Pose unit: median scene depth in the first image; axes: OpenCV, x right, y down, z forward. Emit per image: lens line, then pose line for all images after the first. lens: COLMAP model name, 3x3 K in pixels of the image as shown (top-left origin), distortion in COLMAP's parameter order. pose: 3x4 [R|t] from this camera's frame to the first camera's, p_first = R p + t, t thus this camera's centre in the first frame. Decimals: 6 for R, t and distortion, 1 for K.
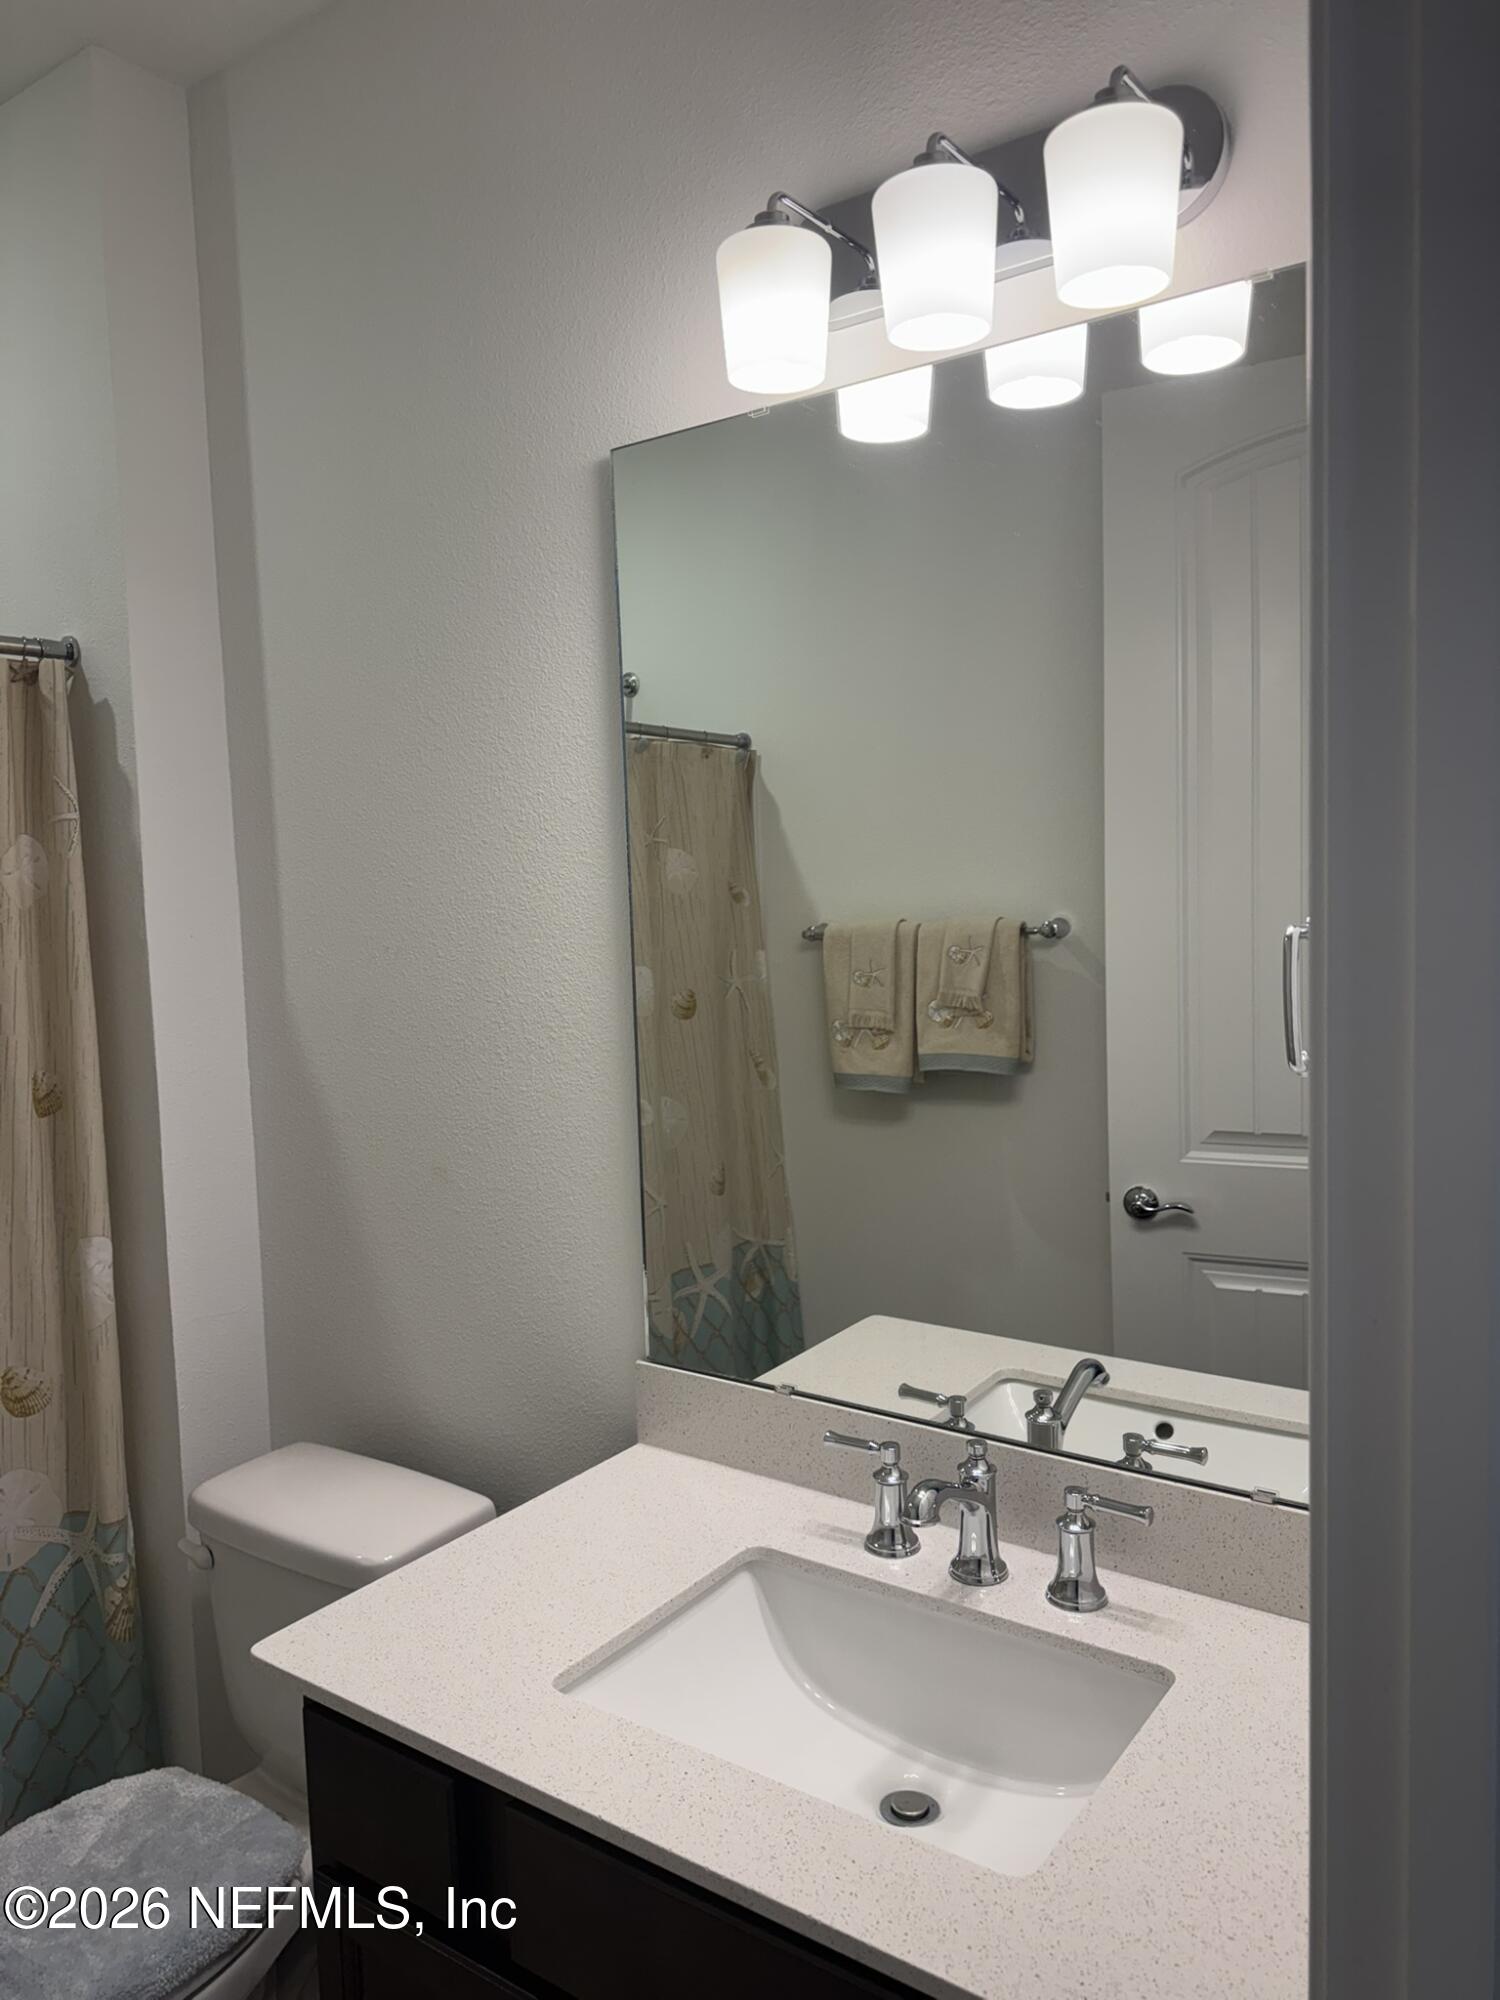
lens RADIAL K [[1411.0, 0, 753.2], [0, 1411.0, 981.0], [0, 0, 1]] dist [0.060219, -0.076780]
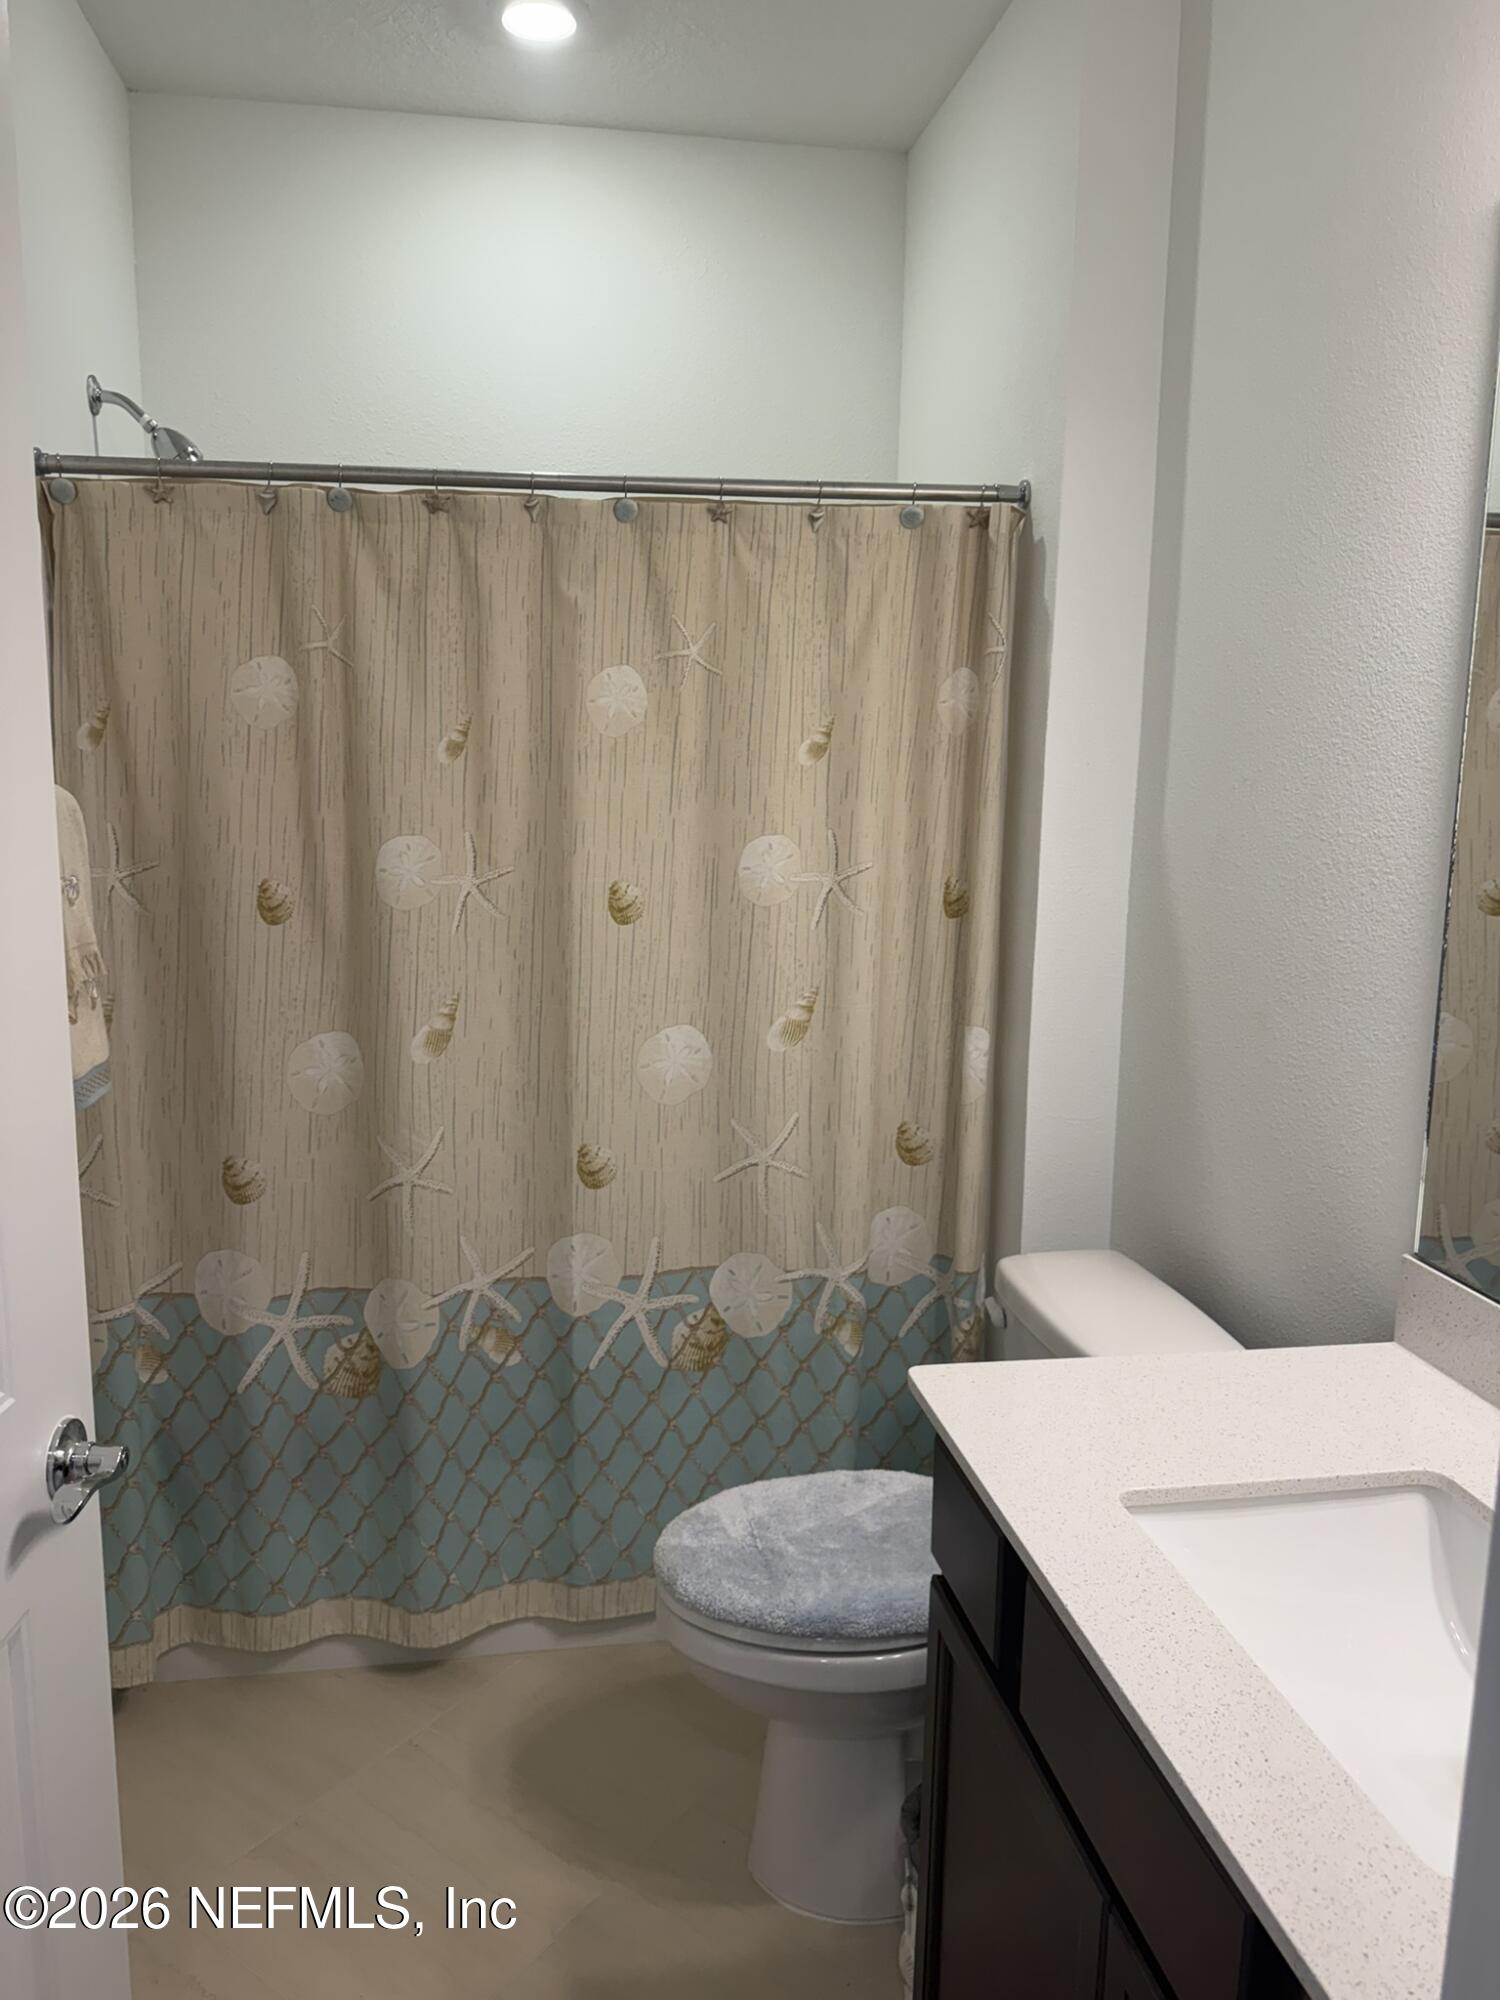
lens RADIAL K [[1411.0, 0, 741.7], [0, 1411.0, 994.7], [0, 0, 1]] dist [0.060219, -0.076780]
pose [[0.712721, 0.151166, -0.684966, 0.173250], [-0.081623, 0.987742, 0.133056, 0.019065], [0.696683, -0.038923, 0.716323, 0.062193]]
